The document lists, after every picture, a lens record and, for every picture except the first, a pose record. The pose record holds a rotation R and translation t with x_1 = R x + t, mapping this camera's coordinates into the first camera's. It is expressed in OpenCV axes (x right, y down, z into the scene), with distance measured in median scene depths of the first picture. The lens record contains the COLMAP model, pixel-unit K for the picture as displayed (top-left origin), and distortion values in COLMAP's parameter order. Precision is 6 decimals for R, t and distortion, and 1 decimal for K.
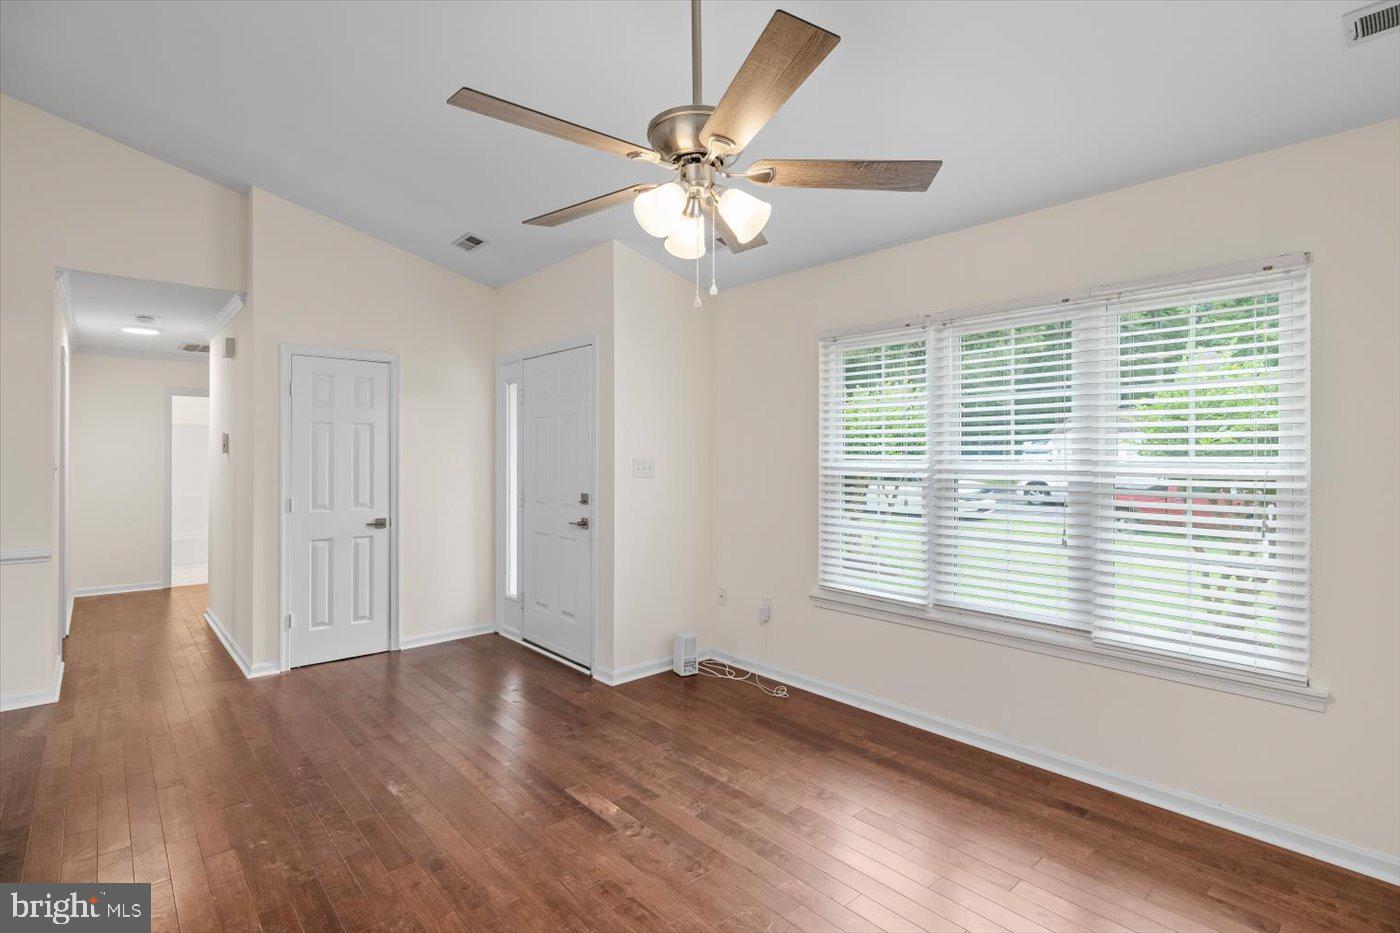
lens RADIAL K [[711.0, 0, 700.0], [0, 711.0, 466.5], [0, 0, 1]] dist [-0.000127, -0.000300]
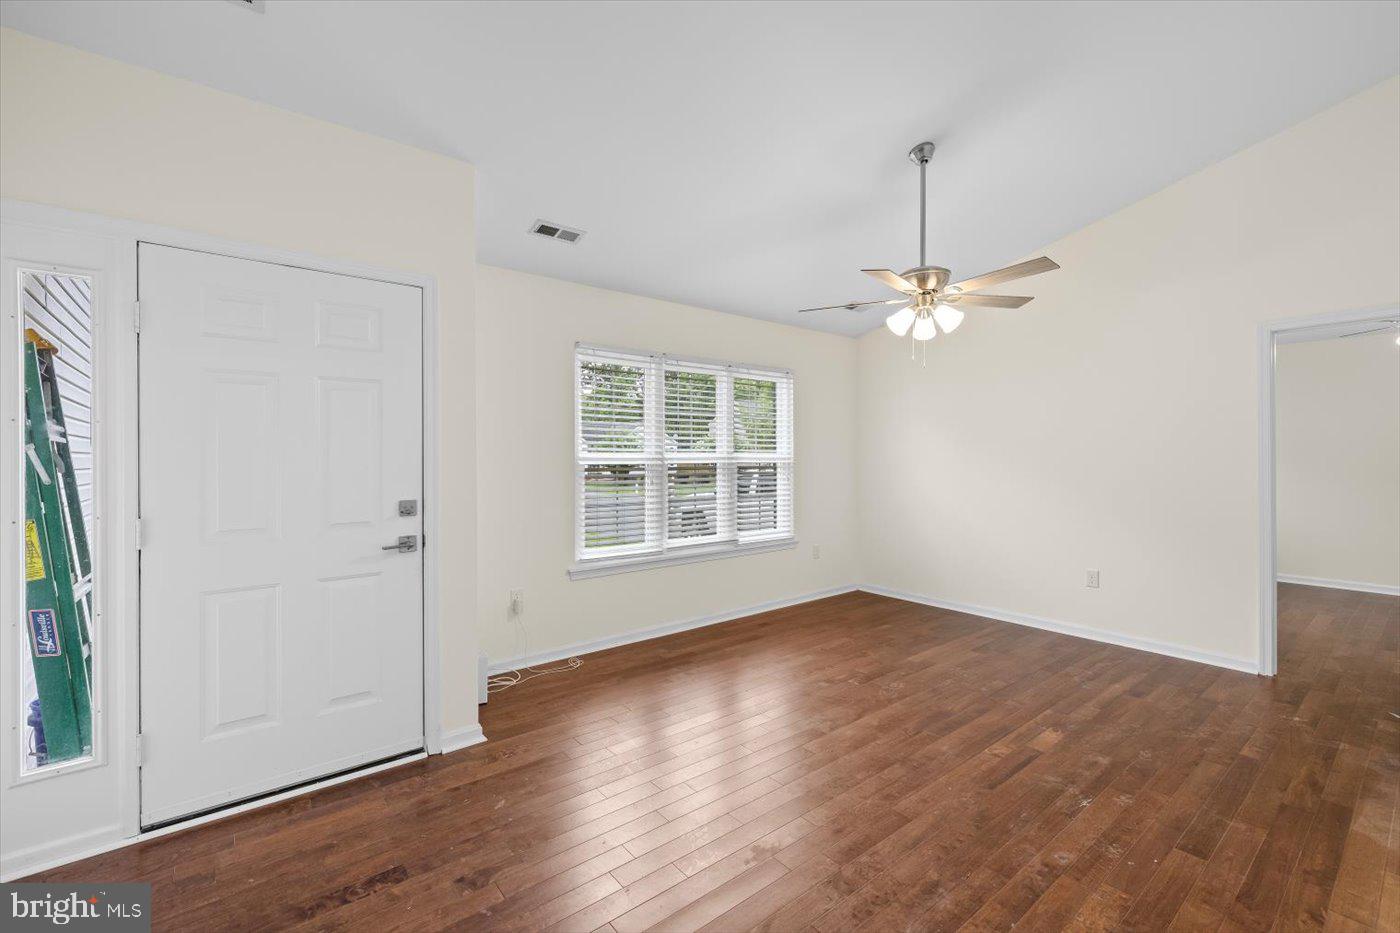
lens RADIAL K [[609.6, 0, 695.1], [0, 609.6, 459.9], [0, 0, 1]] dist [0.000325, 0.000066]
pose [[0.025220, -0.009755, 0.999634, -0.915011], [0.015433, 0.999837, 0.009367, -0.002389], [-0.999563, 0.015191, 0.025367, 0.874694]]
